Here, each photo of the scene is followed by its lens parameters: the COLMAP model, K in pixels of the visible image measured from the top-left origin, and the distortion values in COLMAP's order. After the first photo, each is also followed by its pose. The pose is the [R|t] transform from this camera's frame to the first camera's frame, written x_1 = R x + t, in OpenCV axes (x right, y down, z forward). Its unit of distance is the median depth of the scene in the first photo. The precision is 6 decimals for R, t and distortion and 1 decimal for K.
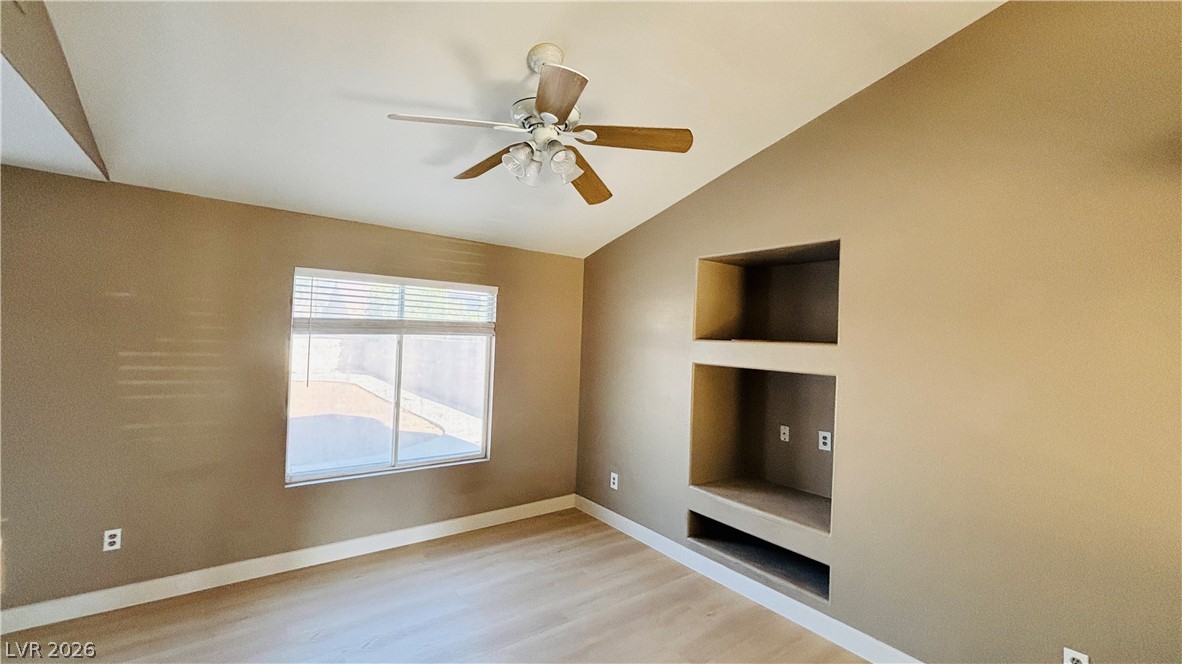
lens RADIAL K [[480.5, 0, 588.7], [0, 480.5, 330.5], [0, 0, 1]] dist [0.002440, 0.000088]
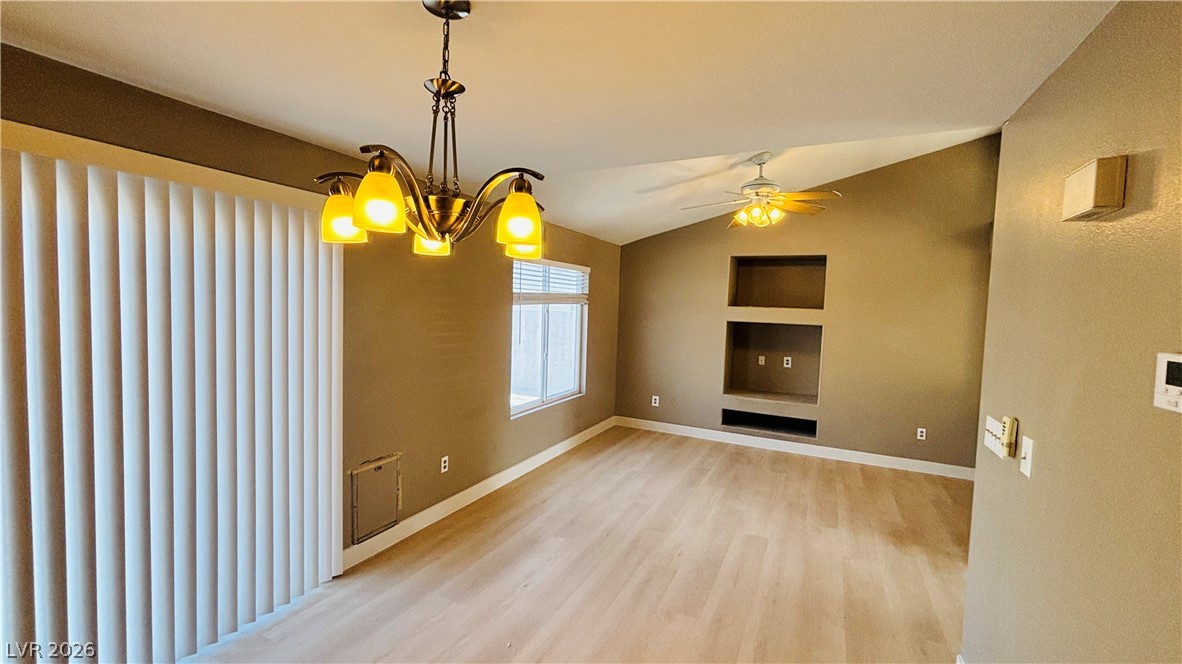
lens RADIAL K [[490.9, 0, 591.0], [0, 490.9, 329.7], [0, 0, 1]] dist [0.095815, 0.000130]
pose [[0.885903, -0.030859, 0.462843, -0.973926], [-0.008977, 0.996457, 0.083618, -0.037766], [-0.463784, -0.078232, 0.882487, -0.275946]]
